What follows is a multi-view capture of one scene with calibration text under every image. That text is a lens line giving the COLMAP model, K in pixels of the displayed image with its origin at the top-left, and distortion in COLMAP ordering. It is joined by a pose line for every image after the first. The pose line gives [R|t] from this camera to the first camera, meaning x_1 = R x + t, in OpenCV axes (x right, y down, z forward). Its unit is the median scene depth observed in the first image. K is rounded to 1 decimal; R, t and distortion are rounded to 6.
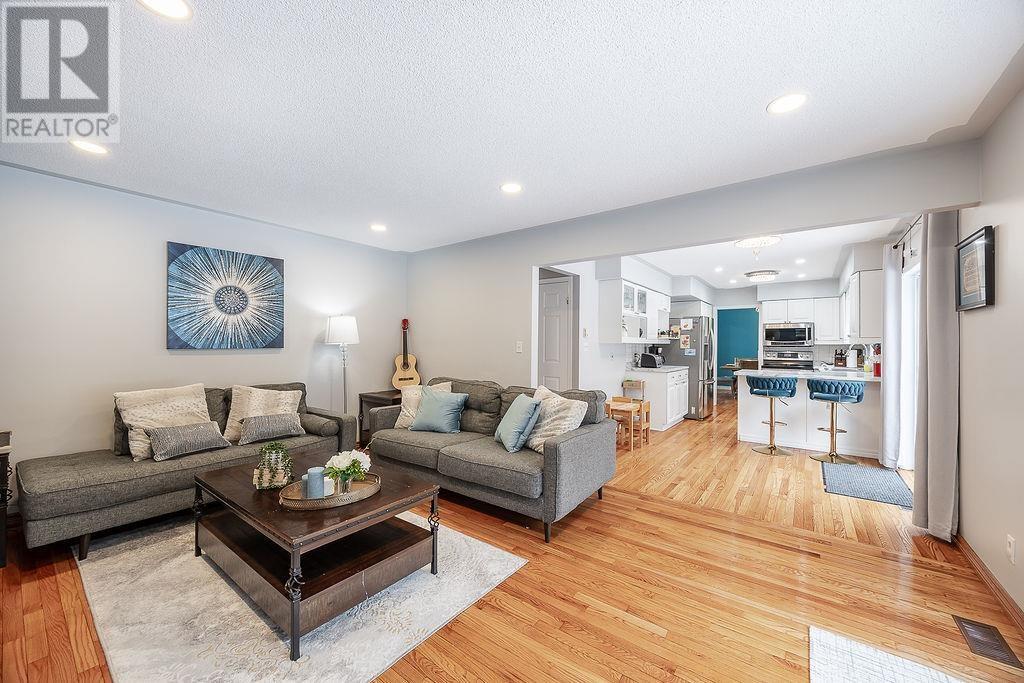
lens RADIAL K [[405.7, 0, 520.1], [0, 405.7, 344.0], [0, 0, 1]] dist [-0.008231, -0.000176]
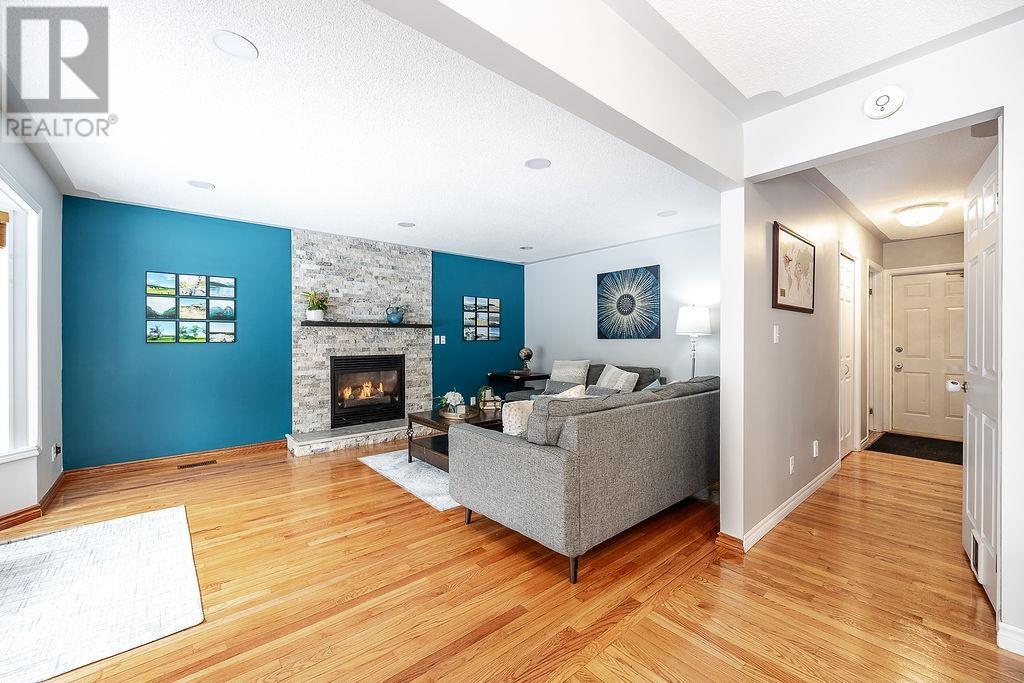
lens RADIAL K [[405.7, 0, 522.2], [0, 405.7, 339.5], [0, 0, 1]] dist [-0.008231, -0.000176]
pose [[-0.221872, -0.003202, -0.975070, 0.771626], [-0.003070, 0.999992, -0.002586, 0.018429], [0.975071, 0.002419, -0.221880, 1.011879]]
